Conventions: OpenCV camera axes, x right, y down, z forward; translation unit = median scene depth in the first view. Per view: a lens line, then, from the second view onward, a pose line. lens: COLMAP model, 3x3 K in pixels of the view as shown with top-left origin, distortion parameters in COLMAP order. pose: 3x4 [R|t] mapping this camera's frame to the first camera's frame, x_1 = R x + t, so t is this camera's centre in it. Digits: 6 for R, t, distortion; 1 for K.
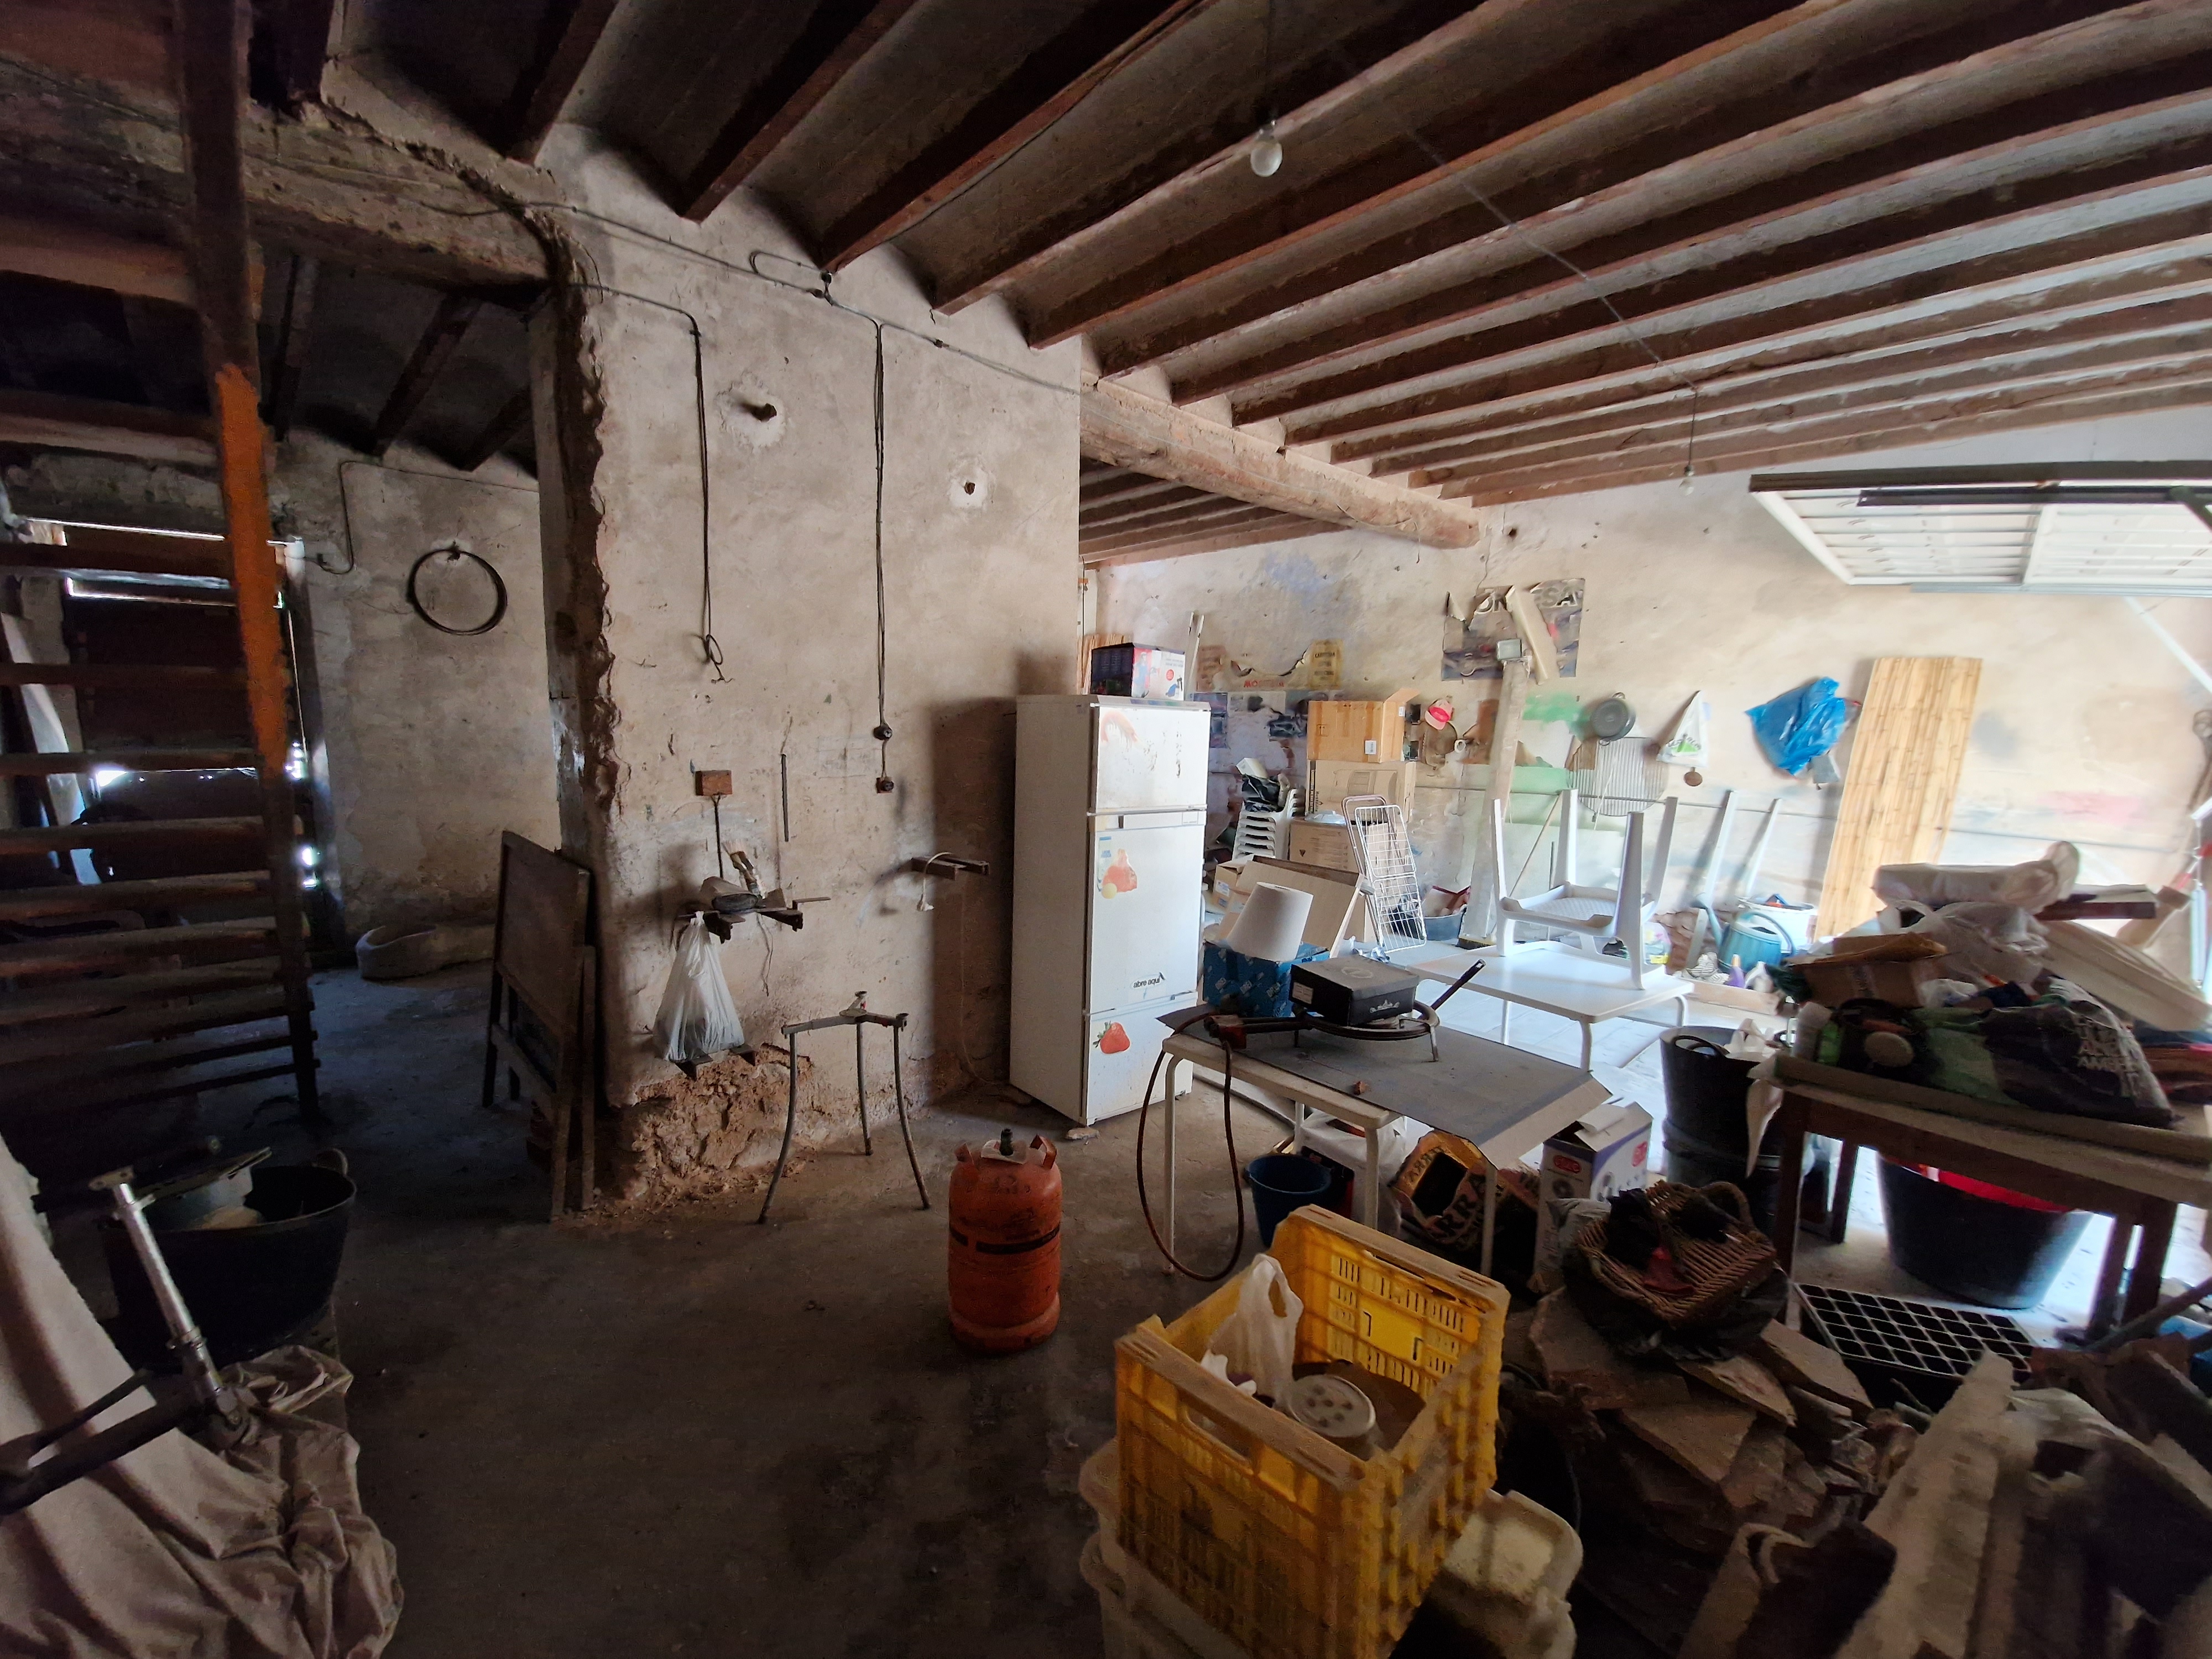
lens RADIAL K [[897.4, 0, 1092.9], [0, 897.4, 839.7], [0, 0, 1]] dist [0.012773, -0.009111]
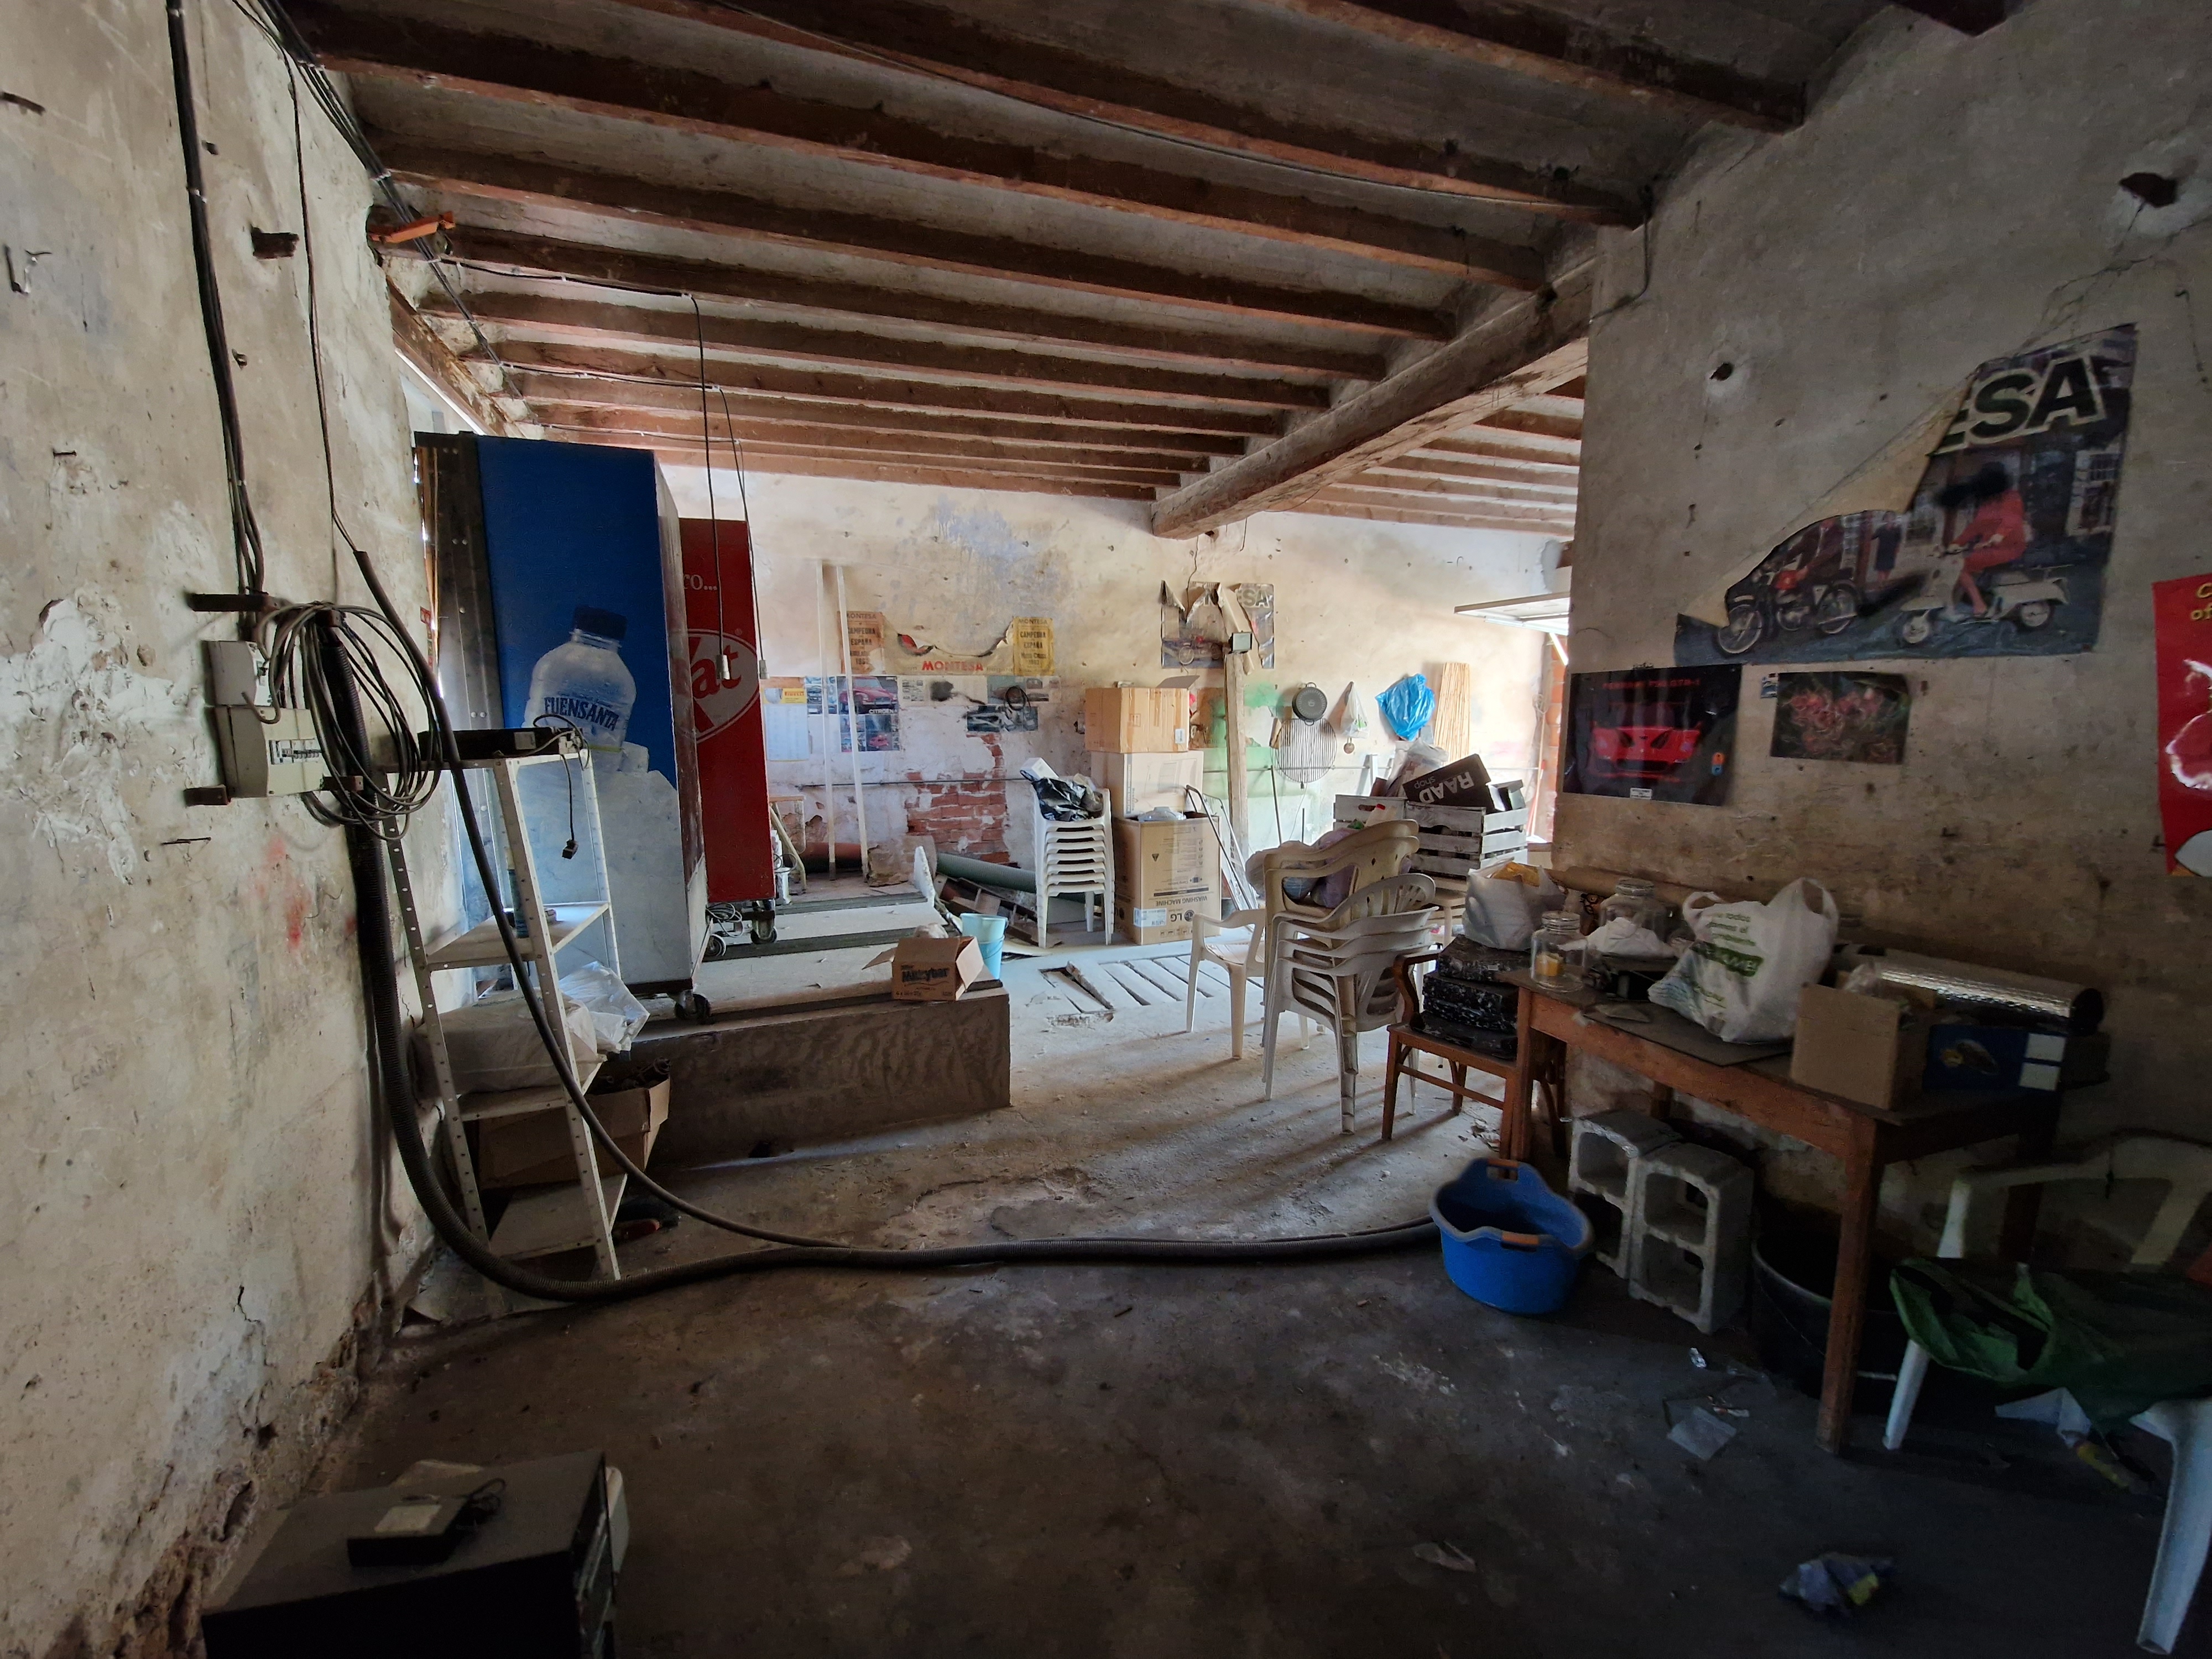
lens RADIAL K [[897.4, 0, 1092.9], [0, 897.4, 839.7], [0, 0, 1]] dist [0.012773, -0.009111]
pose [[0.404808, -0.145111, 0.902814, -0.550655], [0.138780, 0.985640, 0.096196, -0.089287], [-0.903809, 0.086352, 0.419134, 0.623095]]
